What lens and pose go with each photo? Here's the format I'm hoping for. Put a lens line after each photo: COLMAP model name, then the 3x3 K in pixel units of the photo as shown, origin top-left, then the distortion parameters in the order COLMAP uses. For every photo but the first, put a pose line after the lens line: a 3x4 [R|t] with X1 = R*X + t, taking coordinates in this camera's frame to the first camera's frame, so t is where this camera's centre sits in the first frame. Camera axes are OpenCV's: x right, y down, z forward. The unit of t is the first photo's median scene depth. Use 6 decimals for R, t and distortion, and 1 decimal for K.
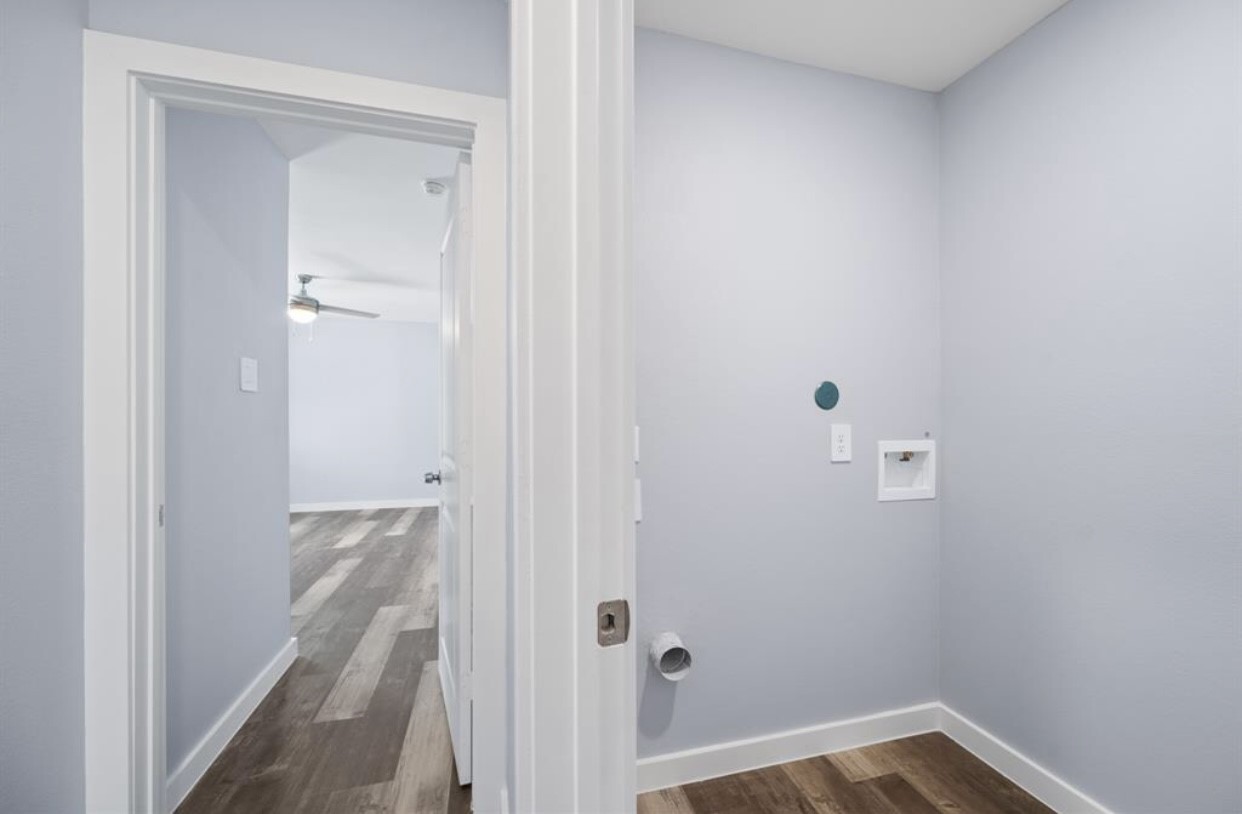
lens RADIAL K [[491.1, 0, 627.4], [0, 491.1, 415.1], [0, 0, 1]] dist [-0.000648, -0.000026]
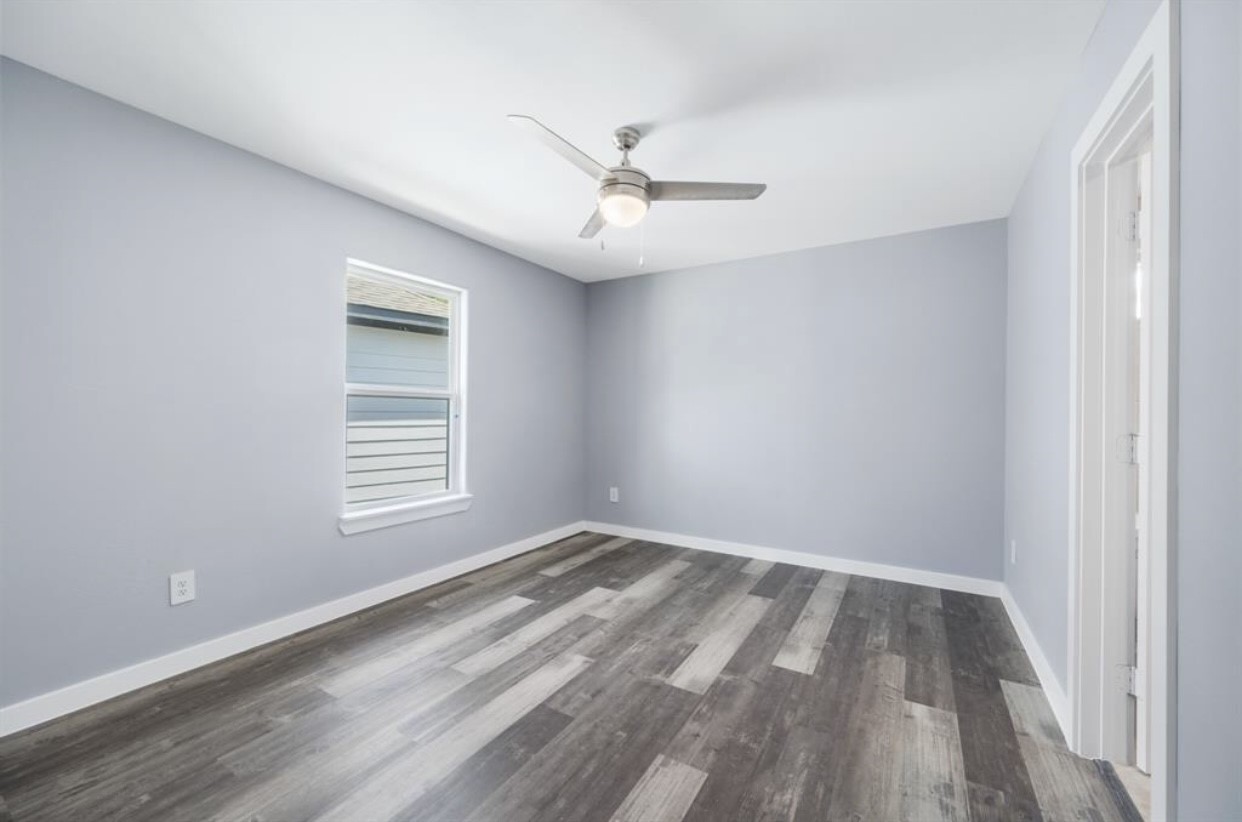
lens RADIAL K [[493.3, 0, 621.0], [0, 493.3, 411.0], [0, 0, 1]] dist [-0.000252, -0.000044]
pose [[0.688110, 0.007445, -0.725568, -0.264496], [-0.010146, 0.999948, 0.000638, 0.004576], [0.725536, 0.006922, 0.688150, 0.591475]]
